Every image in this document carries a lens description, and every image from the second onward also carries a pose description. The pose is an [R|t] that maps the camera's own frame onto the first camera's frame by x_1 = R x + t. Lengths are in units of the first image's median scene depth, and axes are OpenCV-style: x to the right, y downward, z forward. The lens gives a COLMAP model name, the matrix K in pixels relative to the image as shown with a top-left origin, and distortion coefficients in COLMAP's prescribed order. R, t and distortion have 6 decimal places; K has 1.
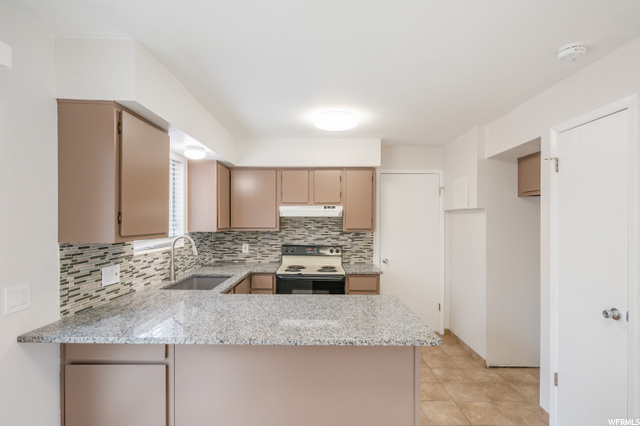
lens RADIAL K [[324.0, 0, 321.2], [0, 324.0, 220.2], [0, 0, 1]] dist [-0.001251, -0.000234]
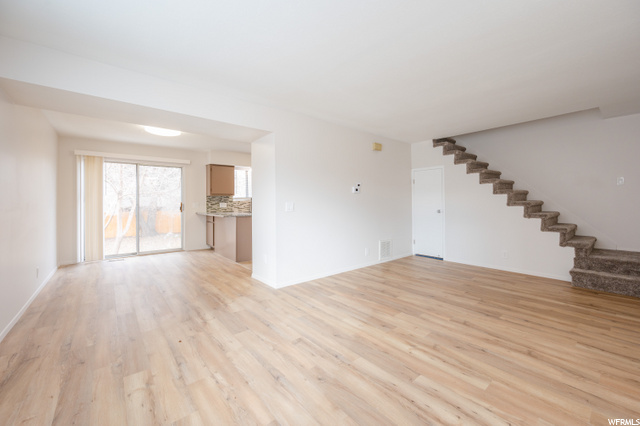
lens RADIAL K [[257.3, 0, 319.2], [0, 257.3, 202.1], [0, 0, 1]] dist [0.001308, 0.000300]
pose [[0.638248, -0.007504, -0.769794, 1.388931], [0.007442, 0.999966, -0.003578, 0.085031], [0.769795, -0.003445, 0.638282, -0.049700]]
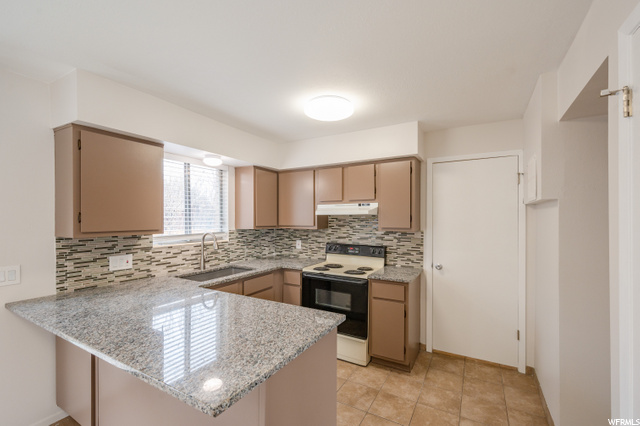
lens RADIAL K [[278.3, 0, 320.3], [0, 278.3, 218.8], [0, 0, 1]] dist [0.000608, 0.000078]
pose [[0.868880, -0.002822, -0.495015, 0.319268], [0.003346, 0.999994, 0.000172, 0.000524], [0.495011, -0.001806, 0.868885, 0.246140]]
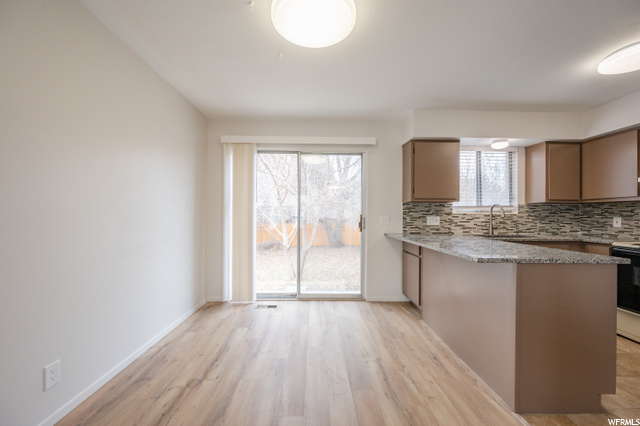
lens RADIAL K [[255.8, 0, 318.3], [0, 255.8, 216.2], [0, 0, 1]] dist [-0.001306, -0.000123]
pose [[0.023887, 0.000391, -0.999715, 0.523049], [-0.005674, 0.999984, 0.000255, 0.080996], [0.999699, 0.005667, 0.023889, 0.136474]]
